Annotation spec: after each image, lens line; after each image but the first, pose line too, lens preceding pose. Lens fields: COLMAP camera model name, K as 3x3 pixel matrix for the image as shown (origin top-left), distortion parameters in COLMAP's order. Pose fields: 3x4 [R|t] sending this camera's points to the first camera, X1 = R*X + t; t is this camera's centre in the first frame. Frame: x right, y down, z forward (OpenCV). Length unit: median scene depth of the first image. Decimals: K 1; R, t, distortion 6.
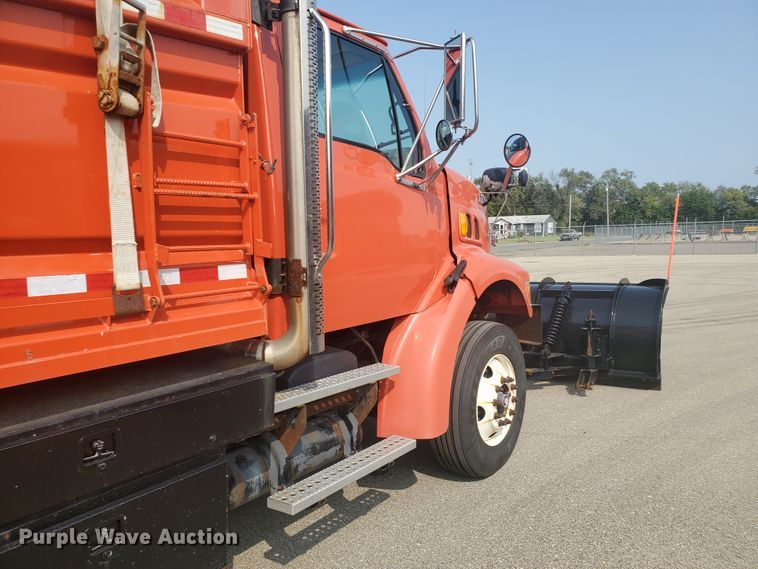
lens RADIAL K [[599.4, 0, 380.3], [0, 599.4, 287.1], [0, 0, 1]] dist [0.006199, 0.023561]
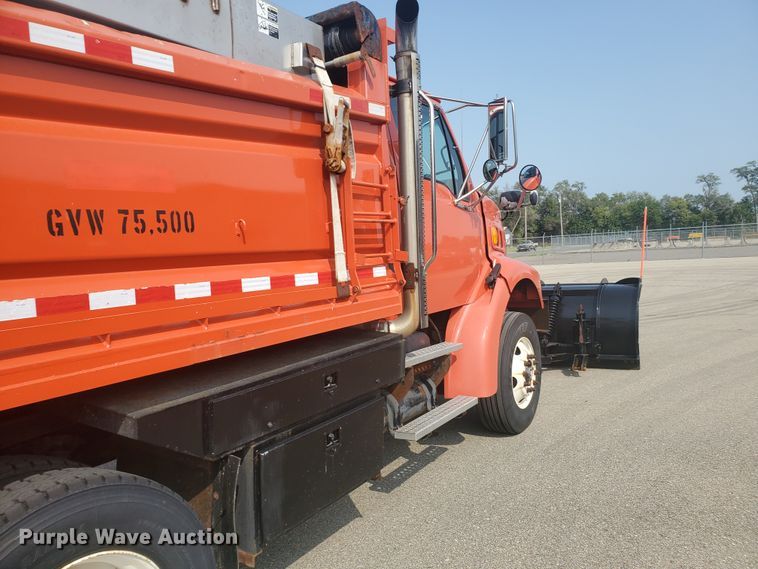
lens RADIAL K [[599.4, 0, 374.9], [0, 599.4, 288.5], [0, 0, 1]] dist [0.006199, 0.023561]
pose [[0.997707, -0.032057, 0.059605, -0.200099], [0.033465, 0.999180, -0.022779, 0.028748], [-0.058826, 0.024722, 0.997962, -0.270415]]
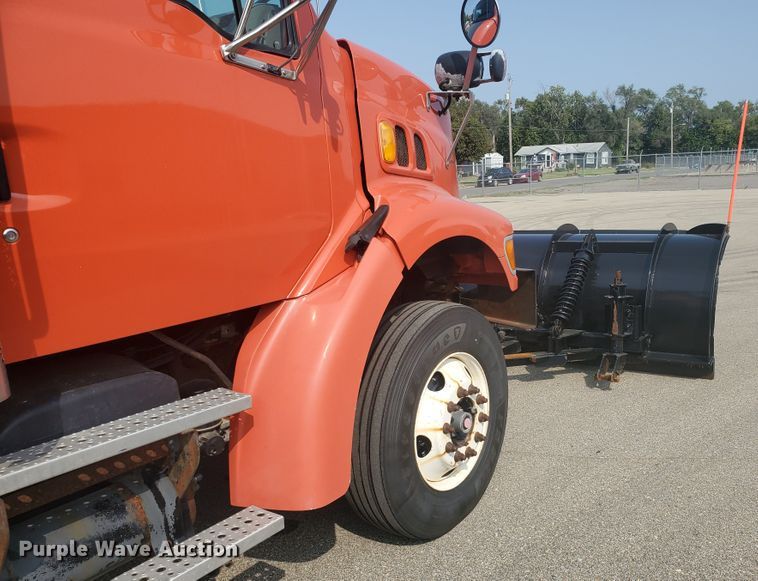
lens RADIAL K [[692.0, 0, 426.6], [0, 692.0, 321.7], [0, 0, 1]] dist [0.034019, -0.054906]
pose [[0.999443, -0.022779, 0.024404, 0.156103], [0.019489, 0.991650, 0.127478, -0.015573], [-0.027104, -0.126931, 0.991541, 0.285167]]
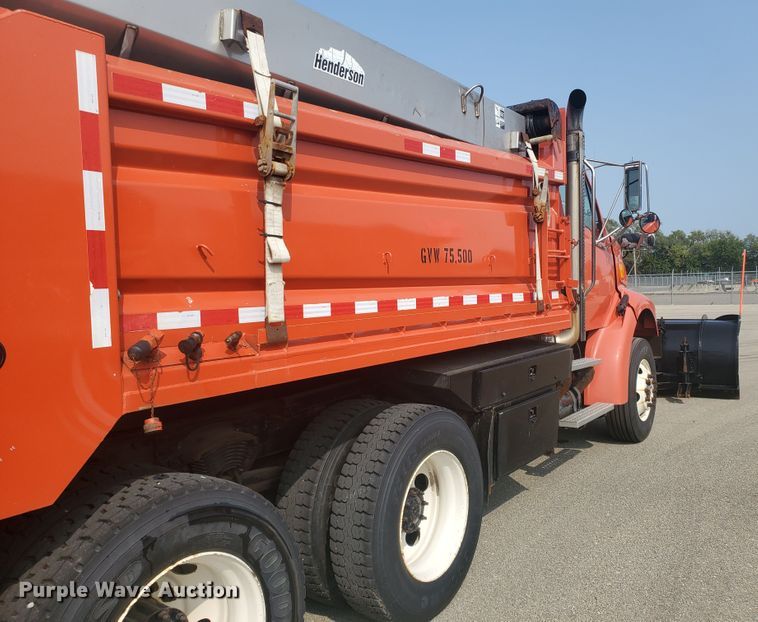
lens RADIAL K [[664.7, 0, 394.7], [0, 664.7, 279.1], [0, 0, 1]] dist [0.038082, -0.087296]
pose [[0.999696, 0.008640, 0.023108, -0.472121], [-0.006528, 0.995926, -0.089942, 0.069932], [-0.023791, 0.089764, 0.995679, -0.663656]]
